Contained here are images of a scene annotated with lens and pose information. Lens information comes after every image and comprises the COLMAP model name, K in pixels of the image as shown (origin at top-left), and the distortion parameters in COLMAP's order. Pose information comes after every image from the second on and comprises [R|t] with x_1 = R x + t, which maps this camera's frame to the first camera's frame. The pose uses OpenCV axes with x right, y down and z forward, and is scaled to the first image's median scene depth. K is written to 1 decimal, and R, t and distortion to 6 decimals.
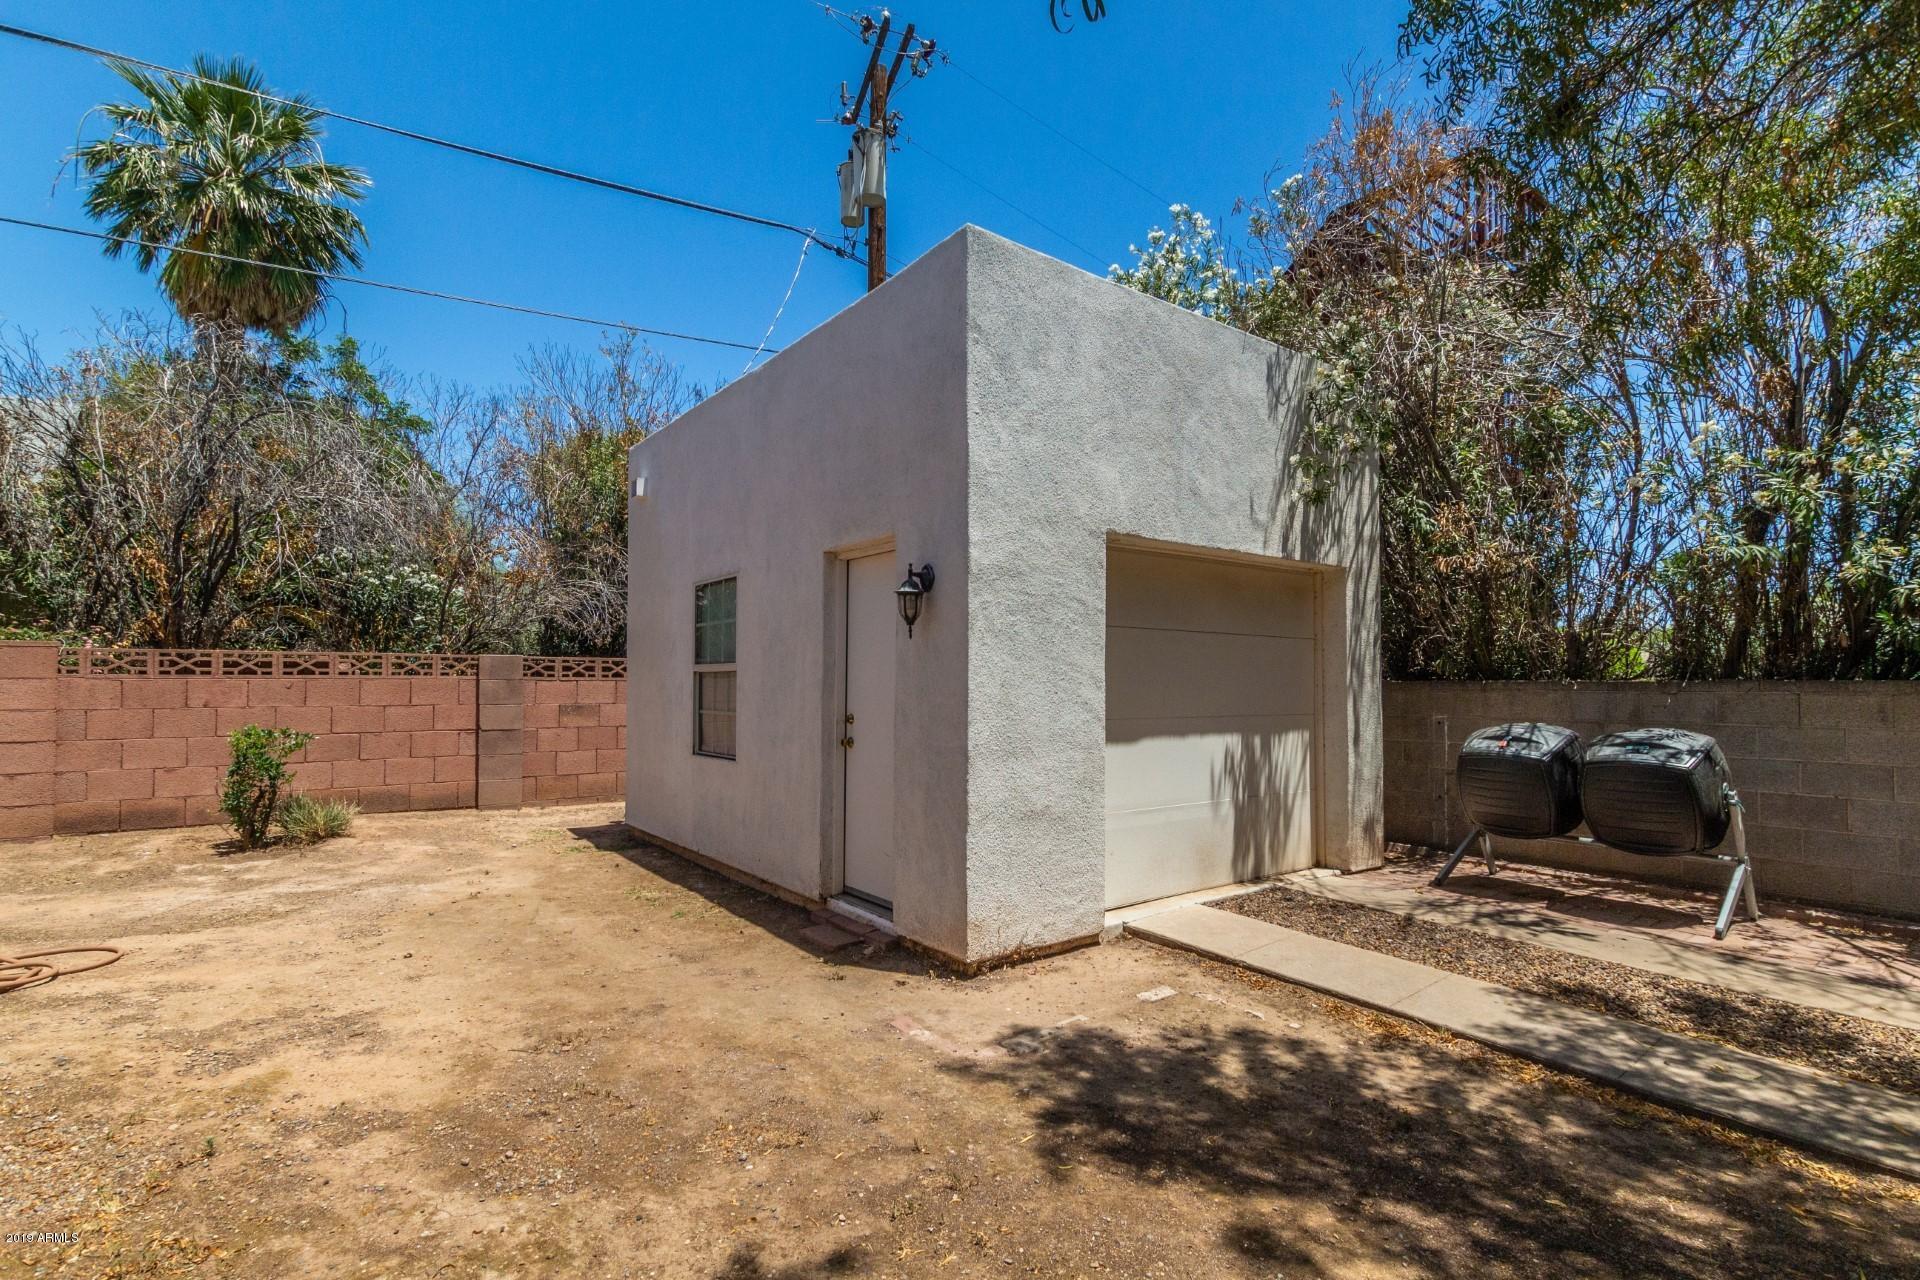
lens RADIAL K [[917.3, 0, 972.8], [0, 917.3, 660.7], [0, 0, 1]] dist [0.011600, -0.001572]
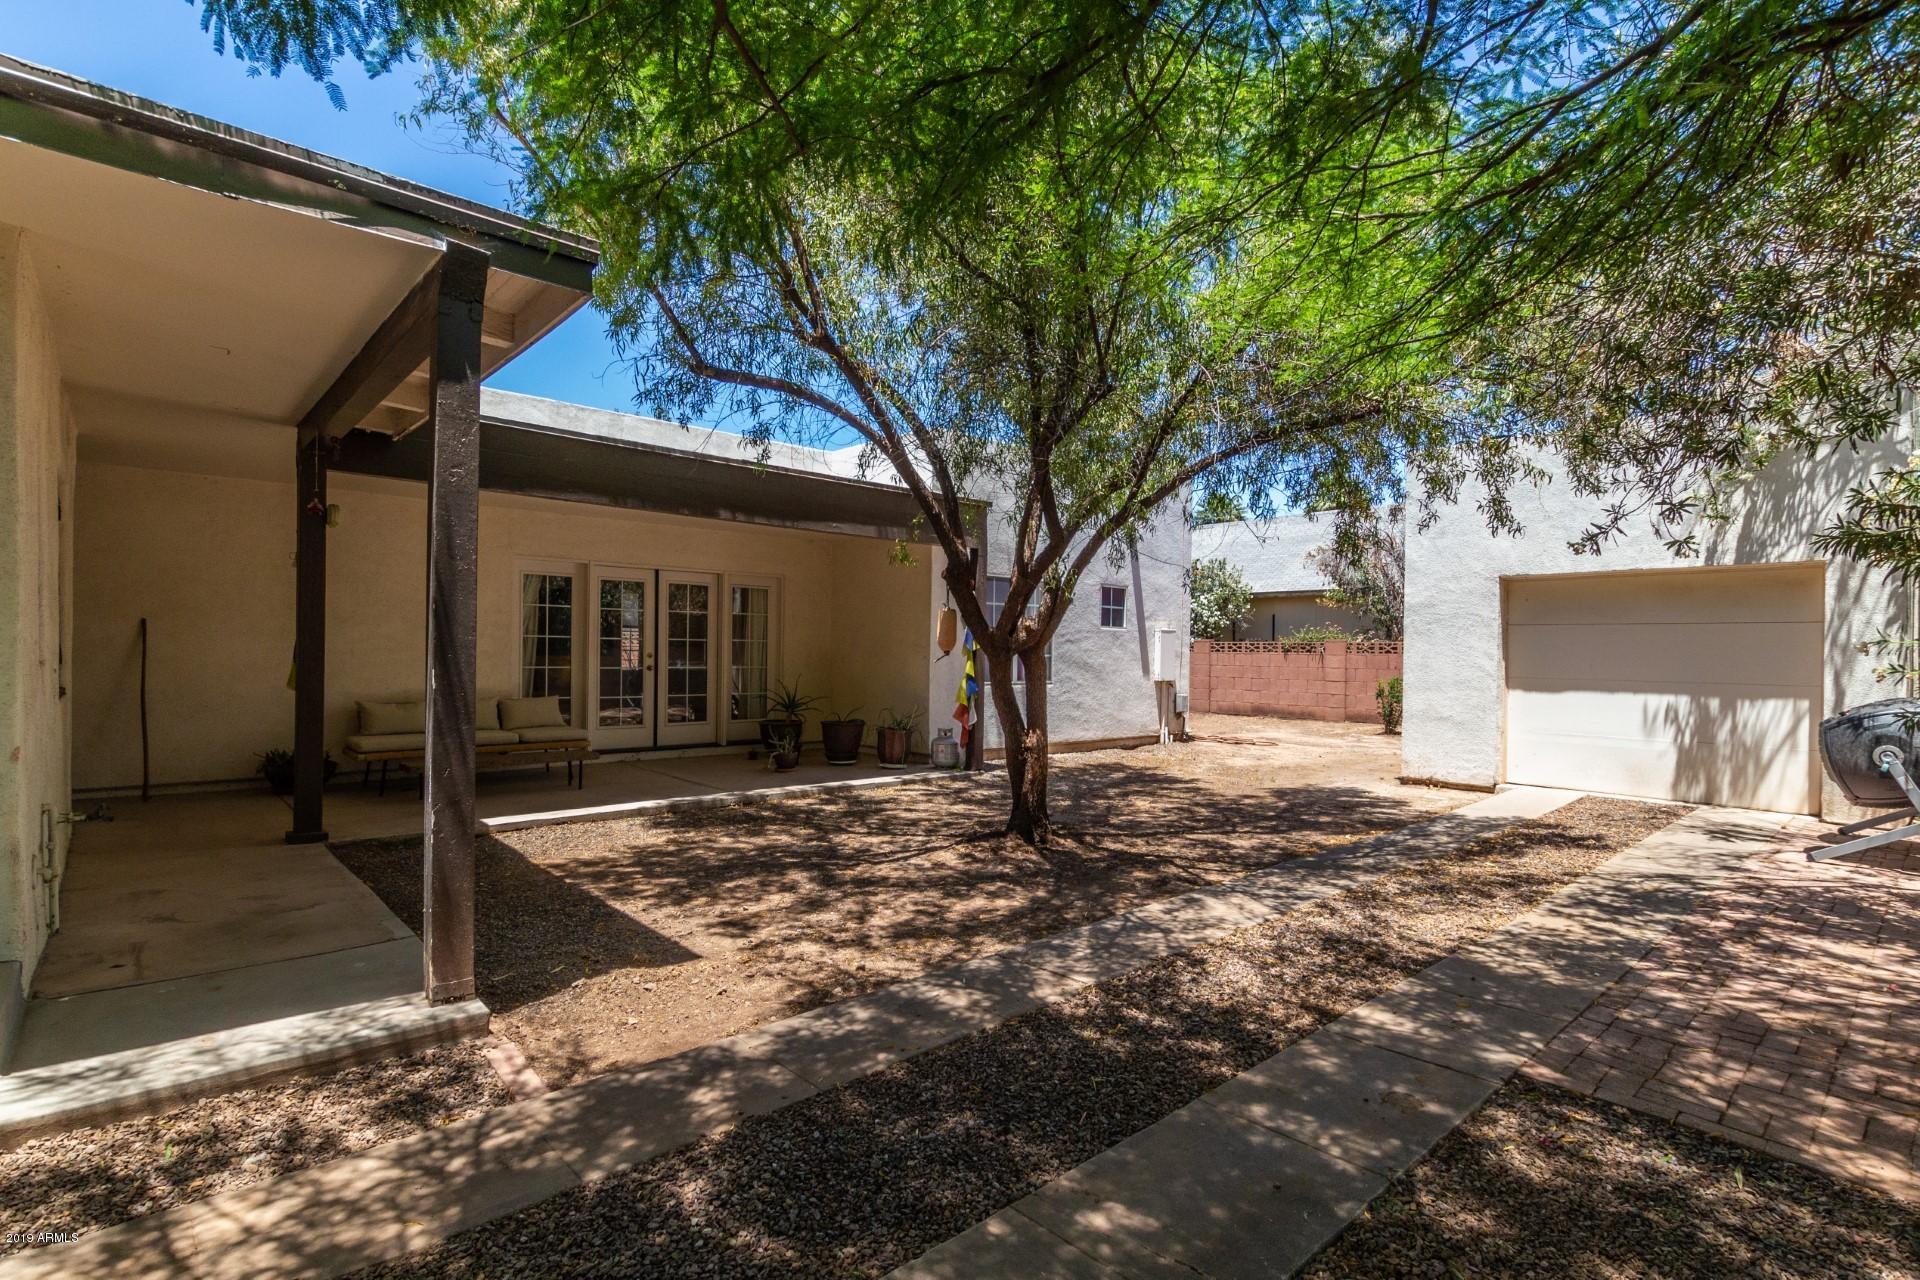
lens RADIAL K [[917.3, 0, 969.8], [0, 917.3, 658.4], [0, 0, 1]] dist [0.011600, -0.001572]
pose [[0.074235, 0.004720, -0.997230, 1.976361], [0.014030, 0.999885, 0.005777, 0.001352], [0.997142, -0.014420, 0.074160, -0.222309]]
